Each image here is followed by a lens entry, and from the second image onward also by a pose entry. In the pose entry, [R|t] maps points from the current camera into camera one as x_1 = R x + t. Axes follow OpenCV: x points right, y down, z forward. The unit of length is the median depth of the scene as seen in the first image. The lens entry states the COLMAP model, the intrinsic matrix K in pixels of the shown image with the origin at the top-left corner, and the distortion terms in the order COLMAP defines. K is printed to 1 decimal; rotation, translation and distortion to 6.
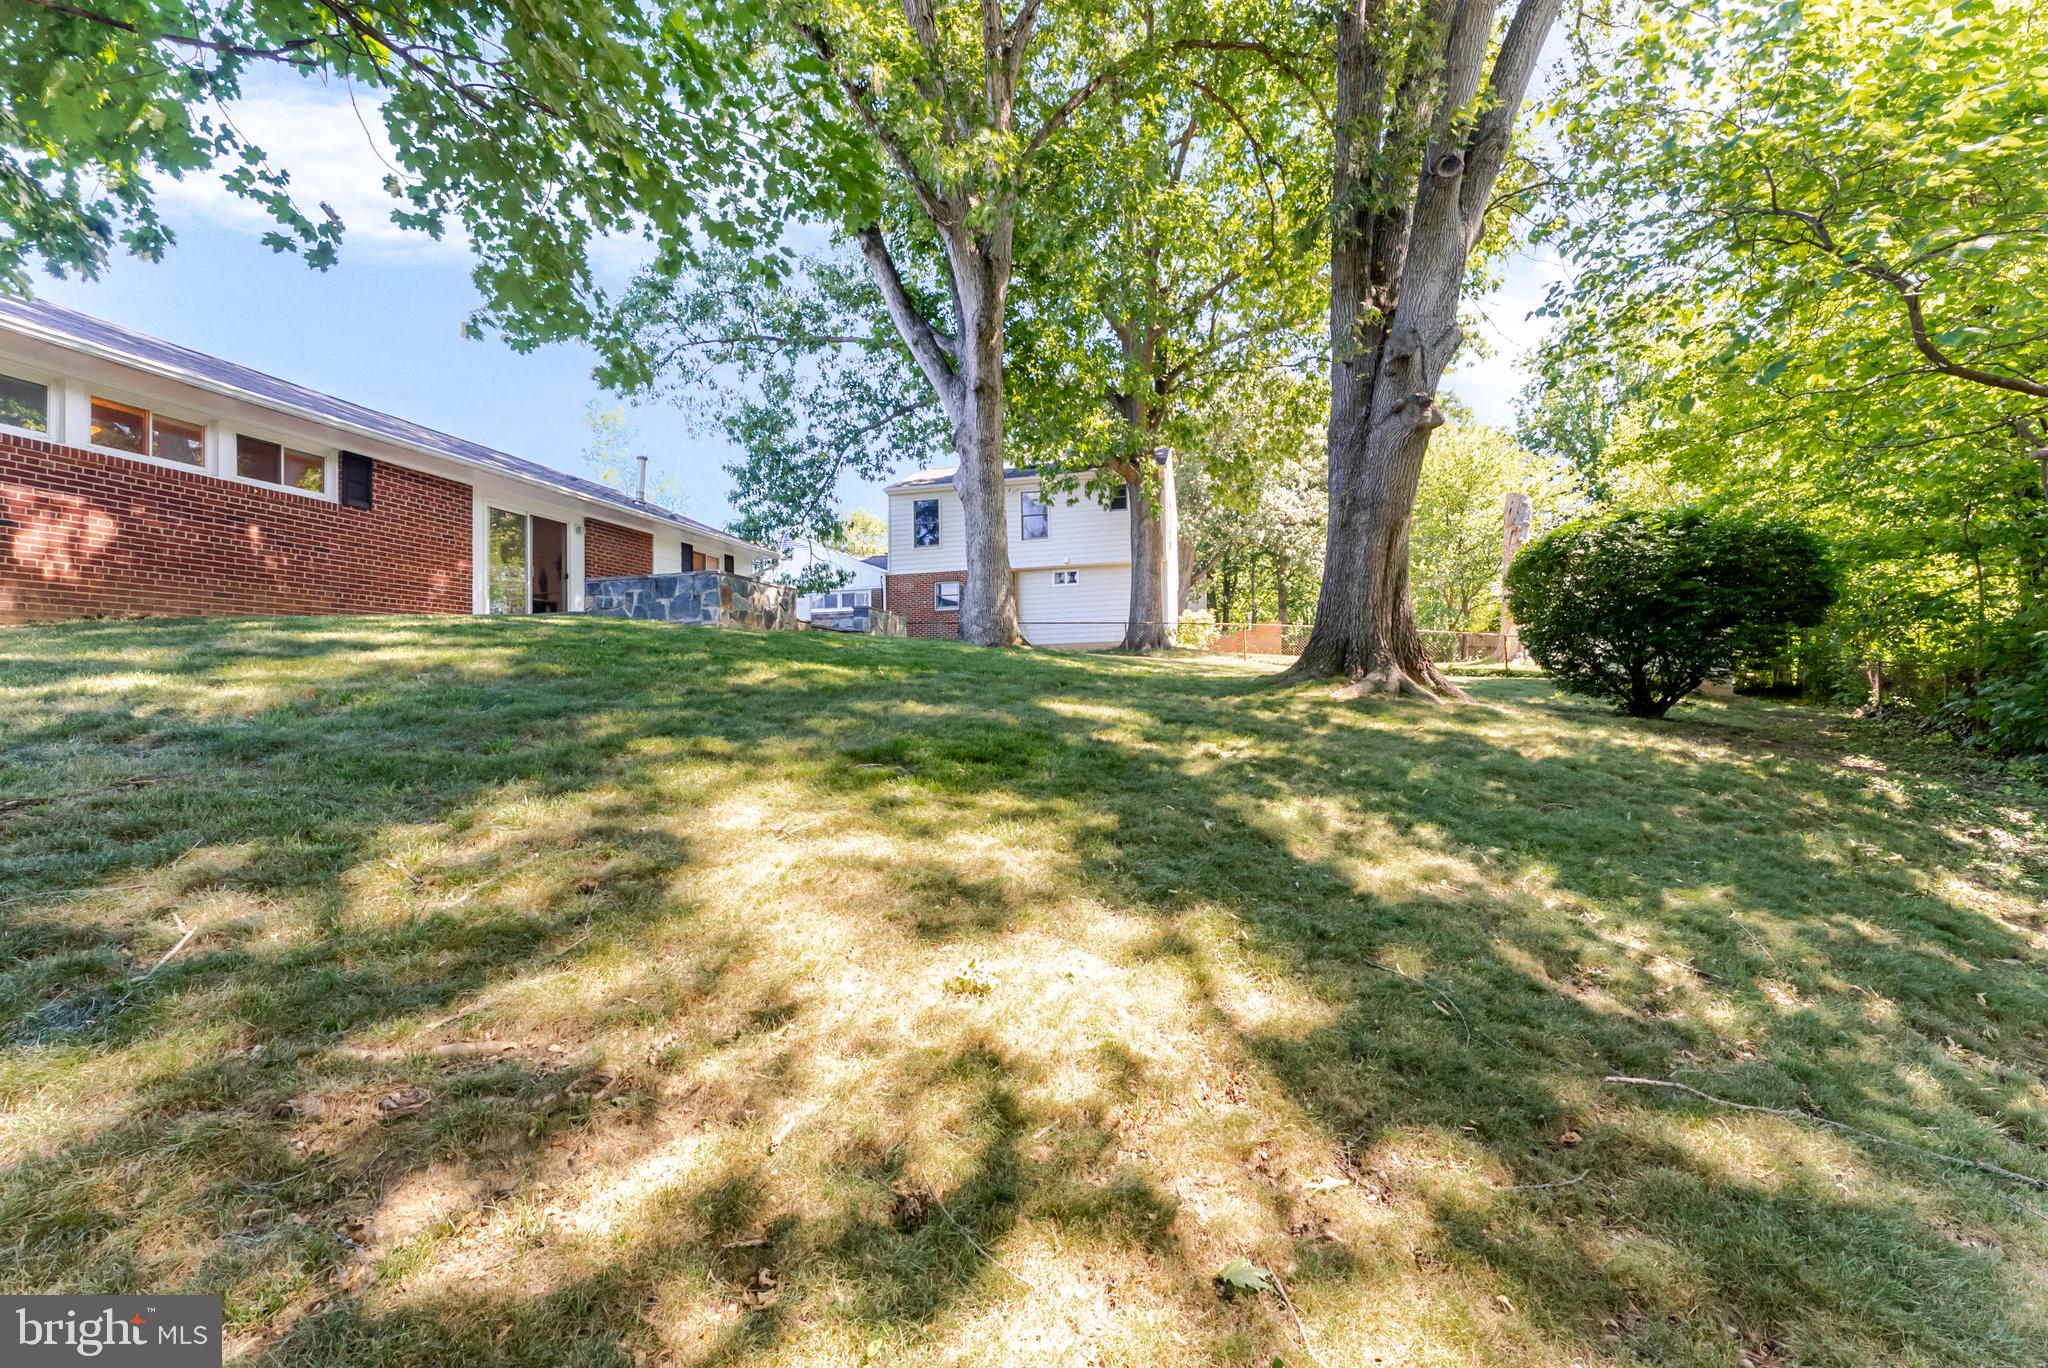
lens RADIAL K [[841.4, 0, 1024.0], [0, 841.4, 684.0], [0, 0, 1]] dist [0.011629, -0.000104]
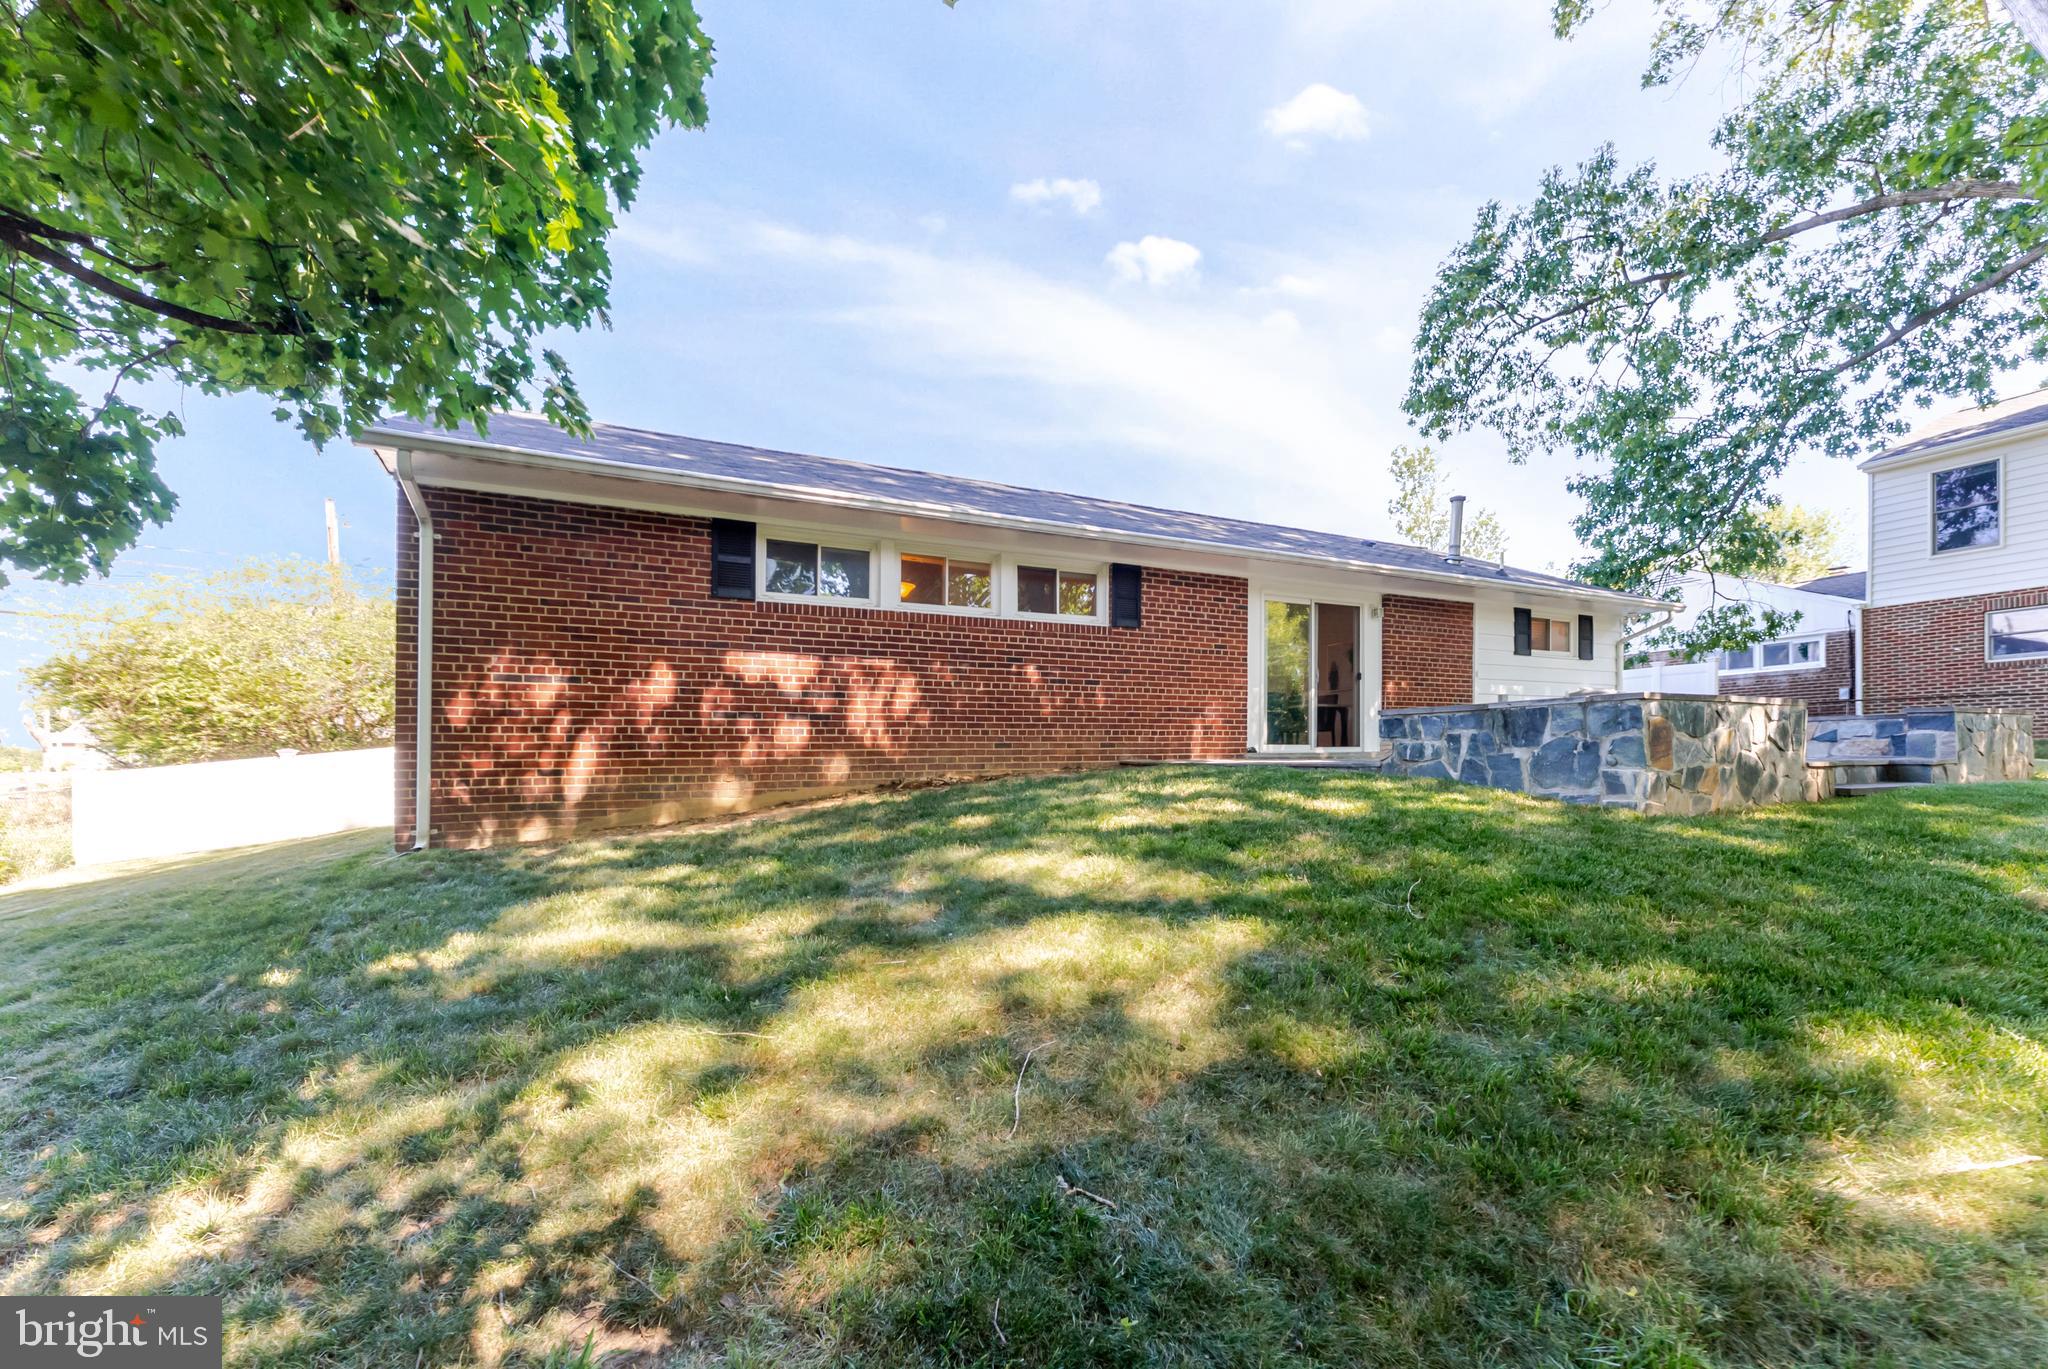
lens RADIAL K [[857.5, 0, 1034.5], [0, 857.5, 755.5], [0, 0, 1]] dist [0.000599, 0.000336]
pose [[0.646563, 0.012512, -0.762758, -0.092504], [0.004077, 0.999795, 0.019856, -0.047351], [0.762849, -0.015948, 0.646379, 0.181643]]
